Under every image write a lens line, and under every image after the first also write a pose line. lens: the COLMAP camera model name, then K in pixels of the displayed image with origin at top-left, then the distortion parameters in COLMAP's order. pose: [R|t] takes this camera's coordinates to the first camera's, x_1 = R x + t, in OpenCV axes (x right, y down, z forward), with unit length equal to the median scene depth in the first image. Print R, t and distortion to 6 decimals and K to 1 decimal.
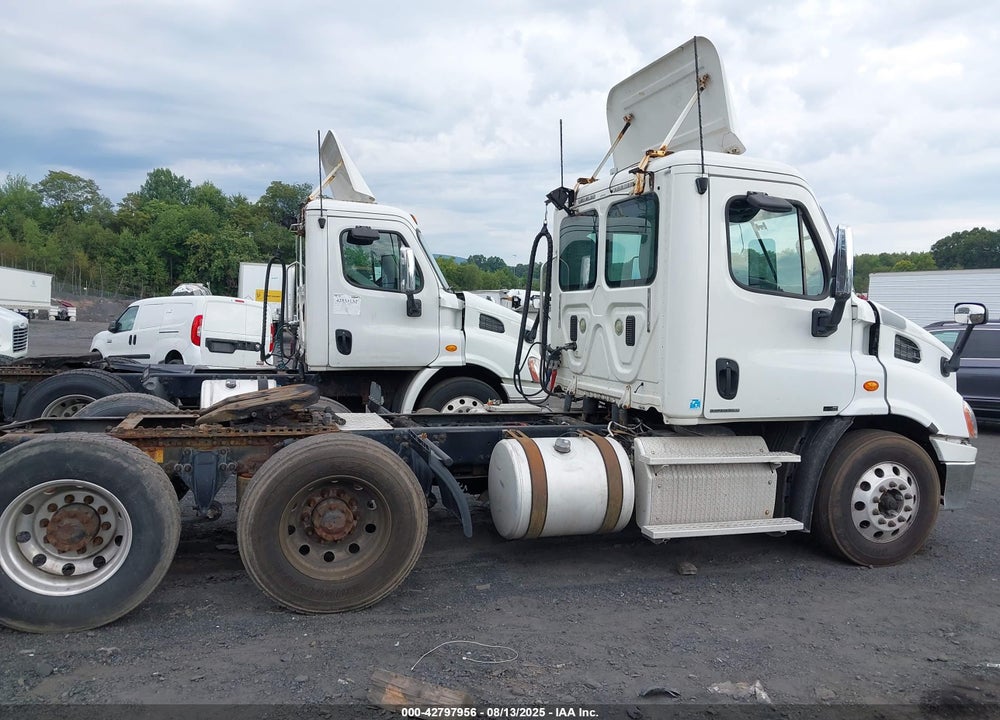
lens RADIAL K [[789.7, 0, 496.3], [0, 789.7, 366.9], [0, 0, 1]] dist [0.023770, -0.064709]
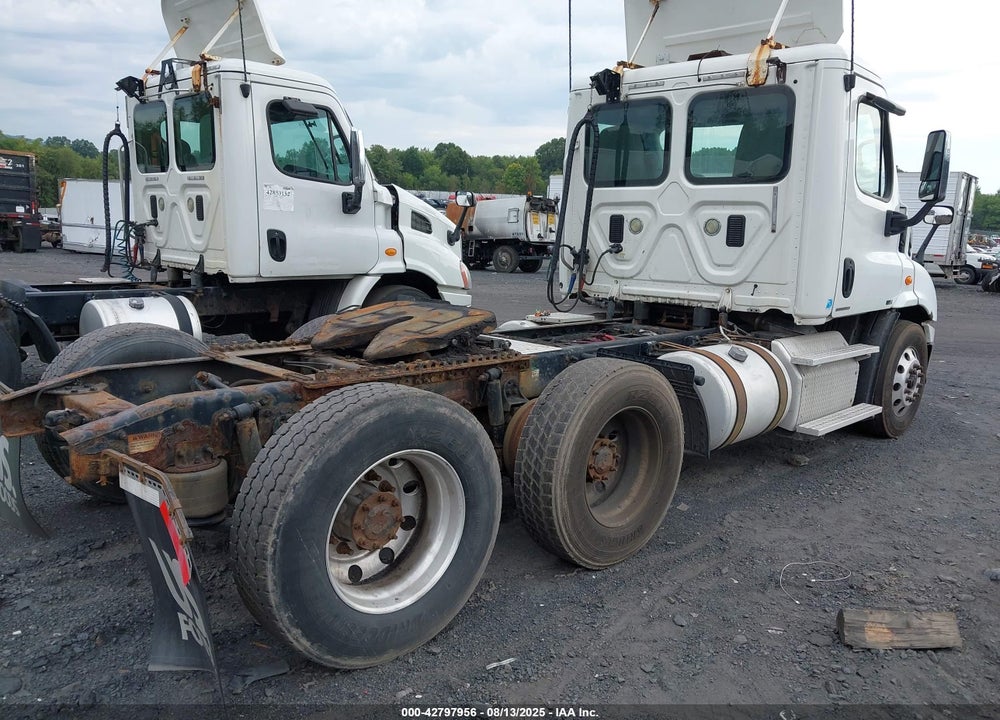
lens RADIAL K [[789.7, 0, 491.0], [0, 789.7, 382.3], [0, 0, 1]] dist [0.023770, -0.064709]
pose [[0.890333, -0.088381, 0.446650, -0.558654], [0.022678, 0.988370, 0.150368, -0.015300], [-0.454745, -0.123748, 0.881982, 0.255852]]
